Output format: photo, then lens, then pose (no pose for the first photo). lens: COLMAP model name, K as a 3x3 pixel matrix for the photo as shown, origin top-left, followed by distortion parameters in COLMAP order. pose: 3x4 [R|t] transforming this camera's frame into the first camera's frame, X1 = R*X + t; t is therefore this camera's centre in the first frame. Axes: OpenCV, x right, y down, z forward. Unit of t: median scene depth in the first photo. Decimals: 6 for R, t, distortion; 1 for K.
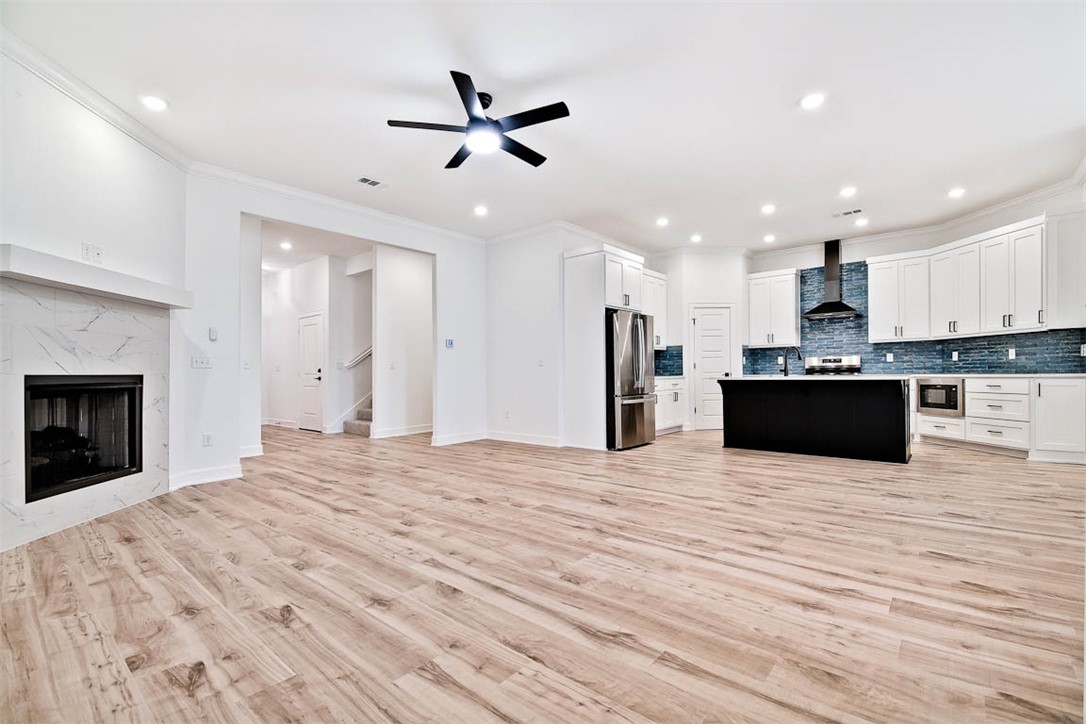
lens RADIAL K [[488.9, 0, 537.2], [0, 488.9, 370.3], [0, 0, 1]] dist [0.007171, -0.007850]
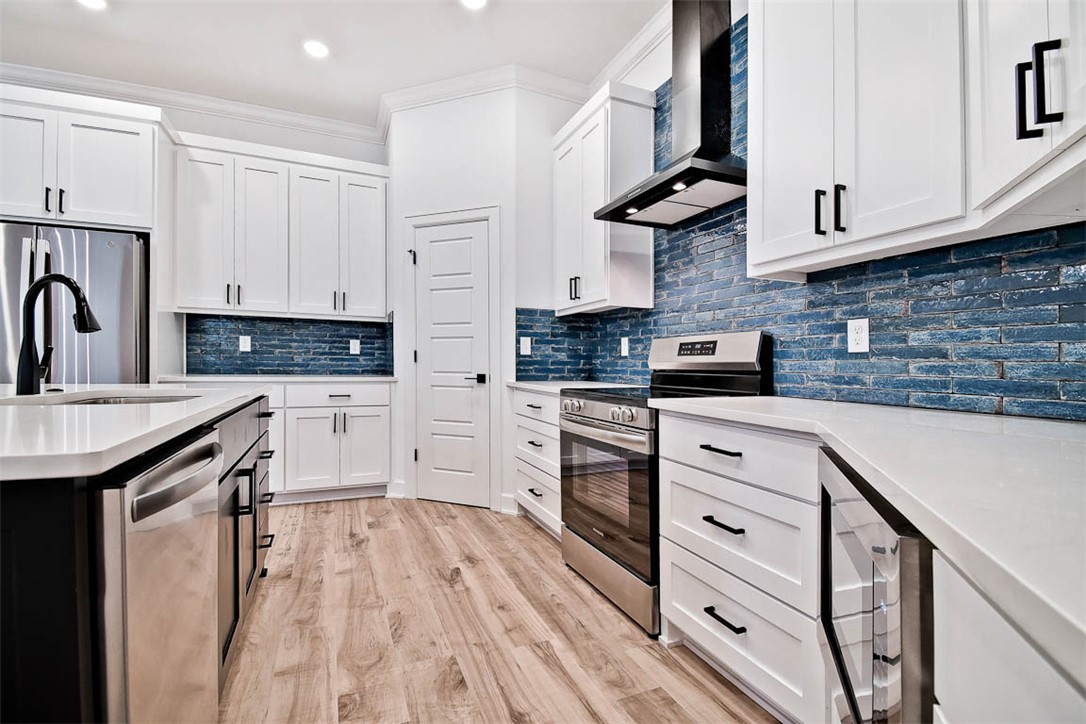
lens RADIAL K [[500.3, 0, 534.2], [0, 500.3, 355.4], [0, 0, 1]] dist [0.014637, -0.005696]
pose [[0.887910, 0.018570, -0.459642, 0.895336], [-0.025203, 0.999648, -0.008298, -0.013013], [0.459326, 0.018953, 0.888066, 0.912214]]
